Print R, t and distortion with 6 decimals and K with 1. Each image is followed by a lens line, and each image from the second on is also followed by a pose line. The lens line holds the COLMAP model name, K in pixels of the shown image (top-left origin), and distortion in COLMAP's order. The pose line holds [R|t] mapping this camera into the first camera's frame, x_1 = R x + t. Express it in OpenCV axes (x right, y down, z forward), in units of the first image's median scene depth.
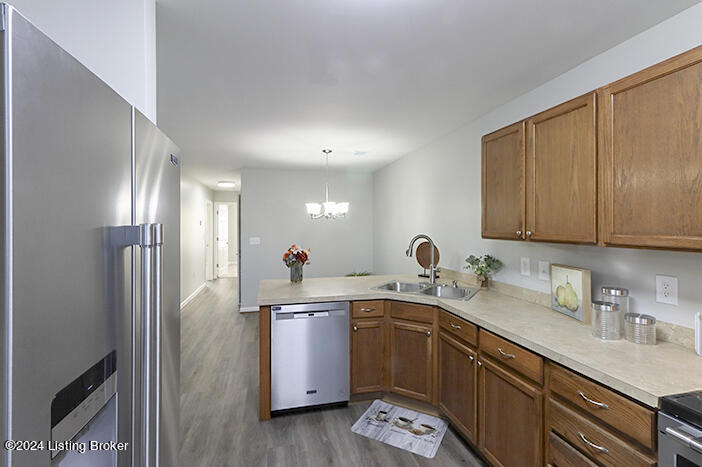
lens RADIAL K [[327.5, 0, 351.0], [0, 327.5, 233.5], [0, 0, 1]] dist [0.000153, -0.000025]
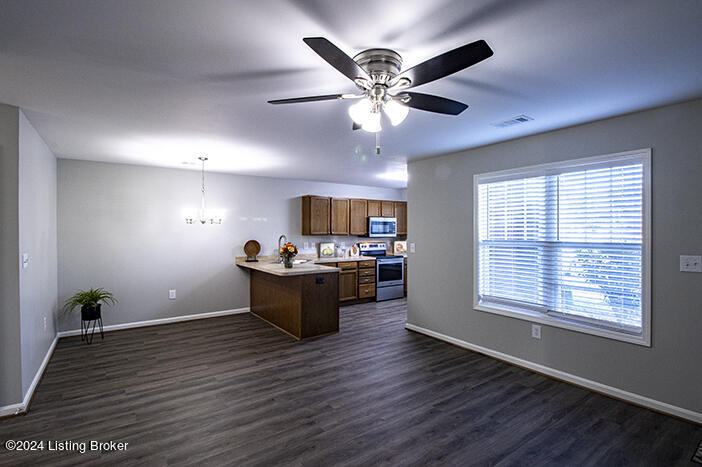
lens RADIAL K [[345.1, 0, 351.0], [0, 345.1, 233.5], [0, 0, 1]] dist [-0.001242, -0.000381]
pose [[-0.366597, -0.009659, 0.930330, -2.320101], [0.017972, 0.999686, 0.017461, -0.042510], [-0.930206, 0.023121, -0.366309, 1.769629]]
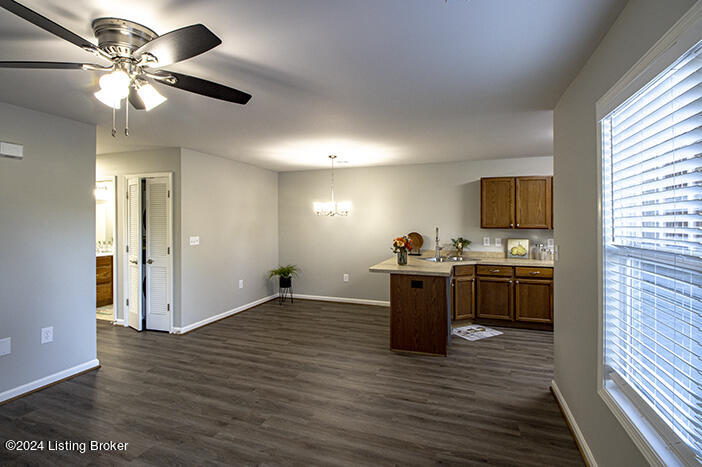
lens RADIAL K [[339.8, 0, 349.2], [0, 339.8, 227.6], [0, 0, 1]] dist [0.001936, -0.000090]
pose [[0.554723, -0.015058, 0.831899, -1.878163], [0.018125, 0.999818, 0.006011, -0.018641], [-0.831837, 0.011744, 0.554895, 0.544501]]
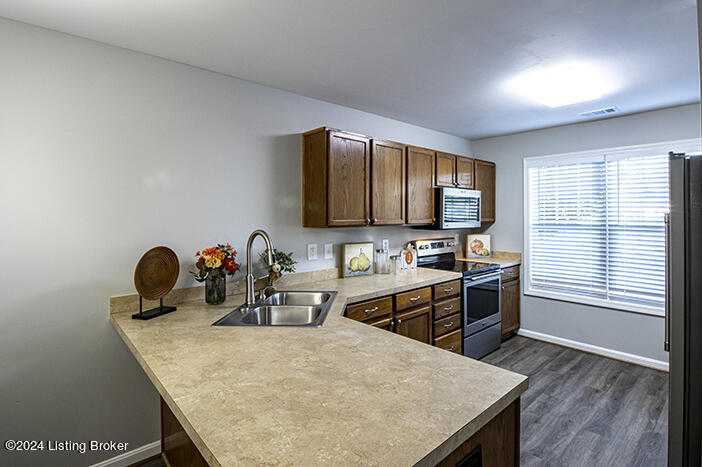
lens RADIAL K [[354.7, 0, 370.0], [0, 354.7, 216.1], [0, 0, 1]] dist [-0.000909, -0.000164]
pose [[-0.496142, -0.005389, 0.868225, -0.651657], [0.018250, 0.999695, 0.016634, -0.039749], [-0.868050, 0.024098, -0.495892, 1.501260]]
